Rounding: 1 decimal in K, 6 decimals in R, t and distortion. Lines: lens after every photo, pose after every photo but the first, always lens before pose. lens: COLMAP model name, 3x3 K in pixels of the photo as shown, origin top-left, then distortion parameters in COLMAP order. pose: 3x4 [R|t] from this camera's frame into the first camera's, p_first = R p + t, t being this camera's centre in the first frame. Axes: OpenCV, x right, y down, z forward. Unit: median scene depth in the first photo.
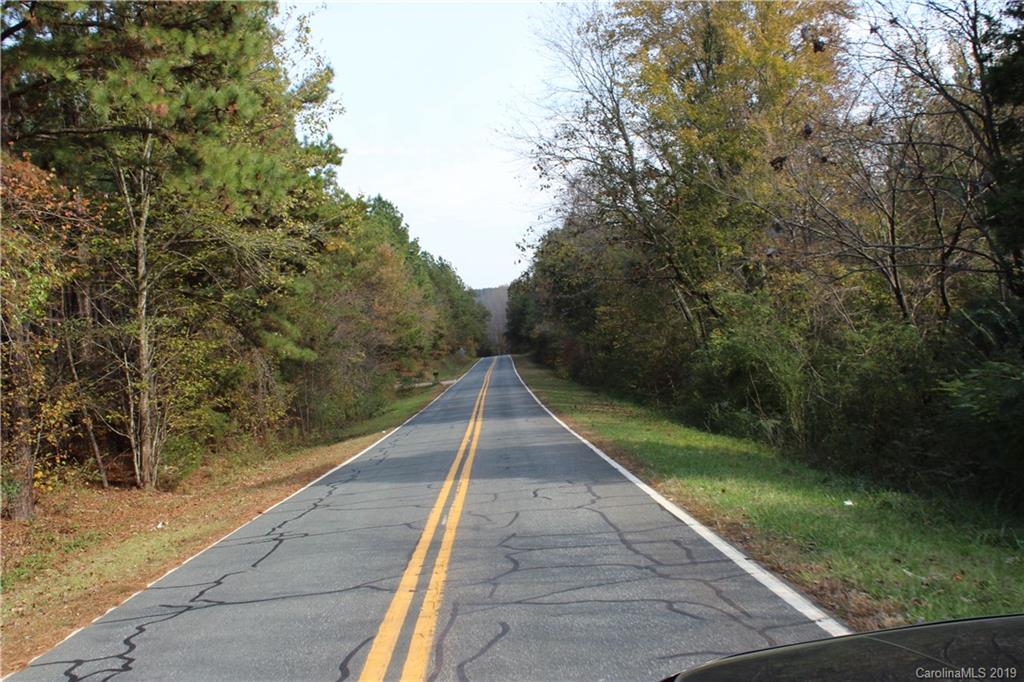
lens RADIAL K [[1005.8, 0, 512.0], [0, 1005.8, 341.0], [0, 0, 1]] dist [-0.142015, 0.156514]
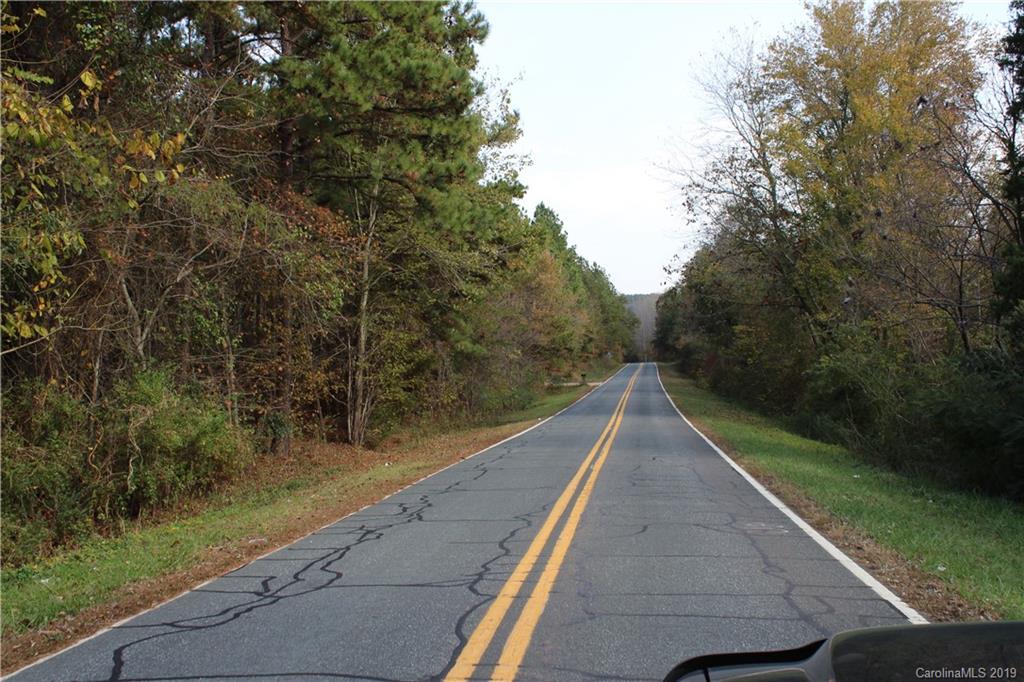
lens RADIAL K [[1005.8, 0, 512.0], [0, 1005.8, 341.0], [0, 0, 1]] dist [-0.142015, 0.156514]
pose [[0.986508, 0.073255, -0.146409, 0.005784], [-0.073599, 0.997283, 0.003070, -0.002391], [0.146236, 0.007747, 0.989219, -0.138141]]
